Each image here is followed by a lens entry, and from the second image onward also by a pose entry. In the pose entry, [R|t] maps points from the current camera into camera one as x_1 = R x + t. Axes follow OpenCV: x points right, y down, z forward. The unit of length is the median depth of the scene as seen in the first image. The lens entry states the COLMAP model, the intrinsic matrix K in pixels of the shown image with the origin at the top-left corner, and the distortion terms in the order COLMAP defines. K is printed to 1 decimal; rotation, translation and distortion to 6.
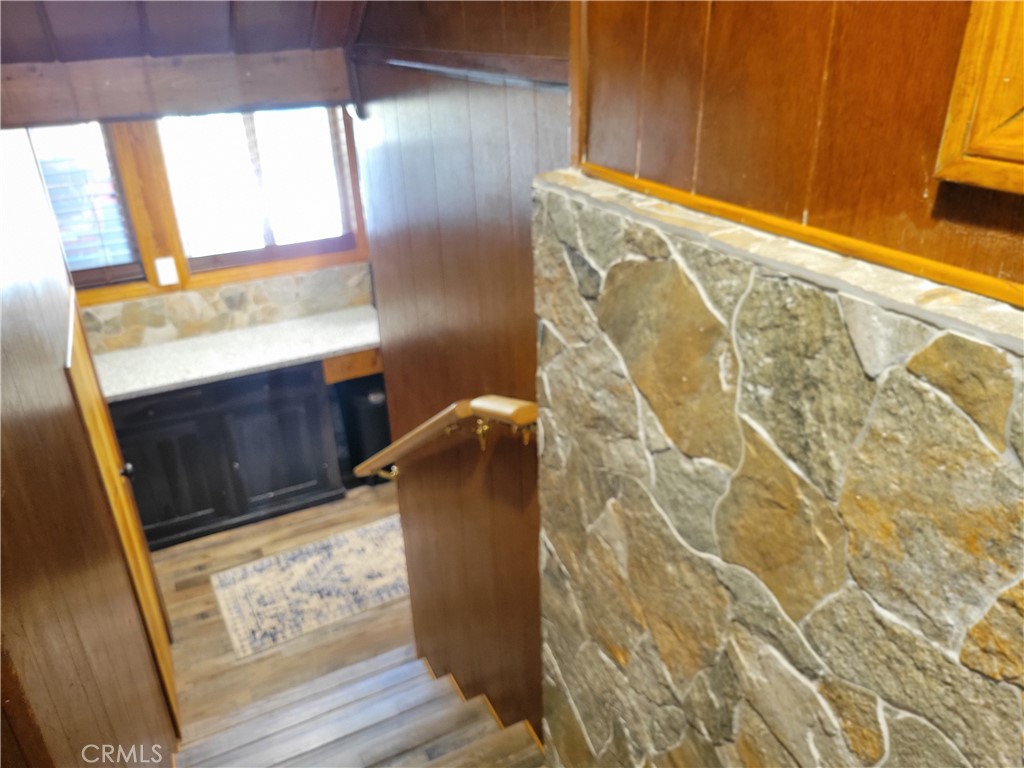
lens RADIAL K [[782.2, 0, 516.9], [0, 782.2, 379.5], [0, 0, 1]] dist [0.033160, -0.002241]
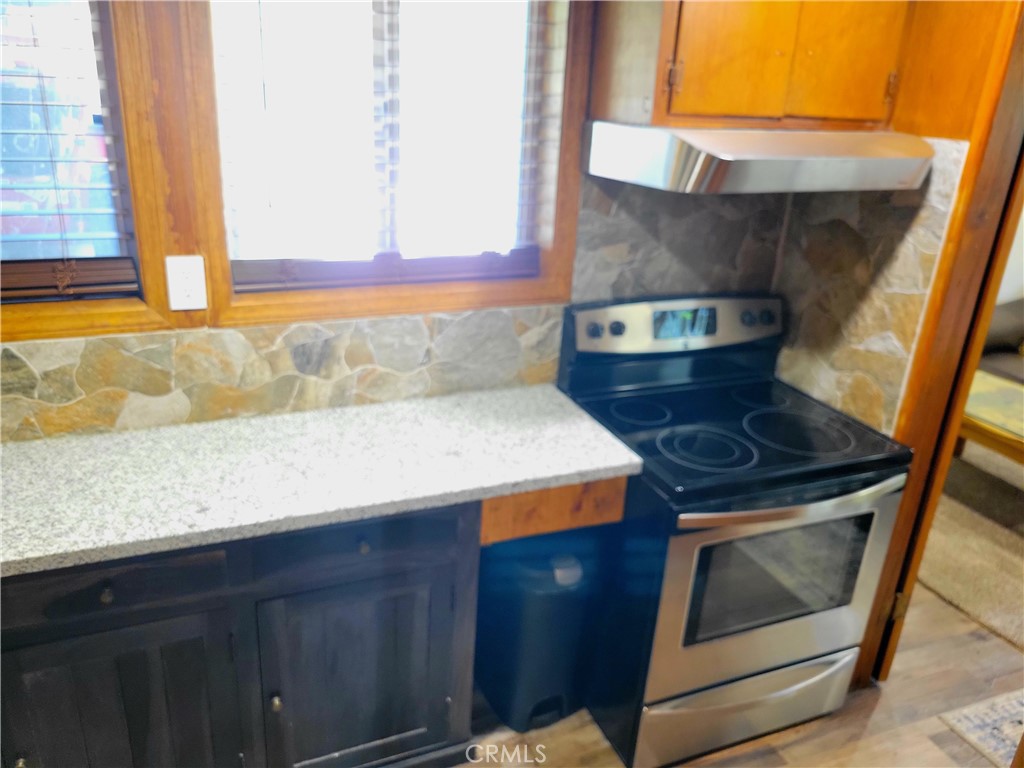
lens RADIAL K [[782.2, 0, 505.9], [0, 782.2, 388.7], [0, 0, 1]] dist [0.033160, -0.002241]
pose [[0.994719, 0.099241, -0.026162, -0.222891], [-0.100767, 0.992756, -0.065435, -0.058991], [0.019479, 0.067726, 0.997514, 0.509639]]
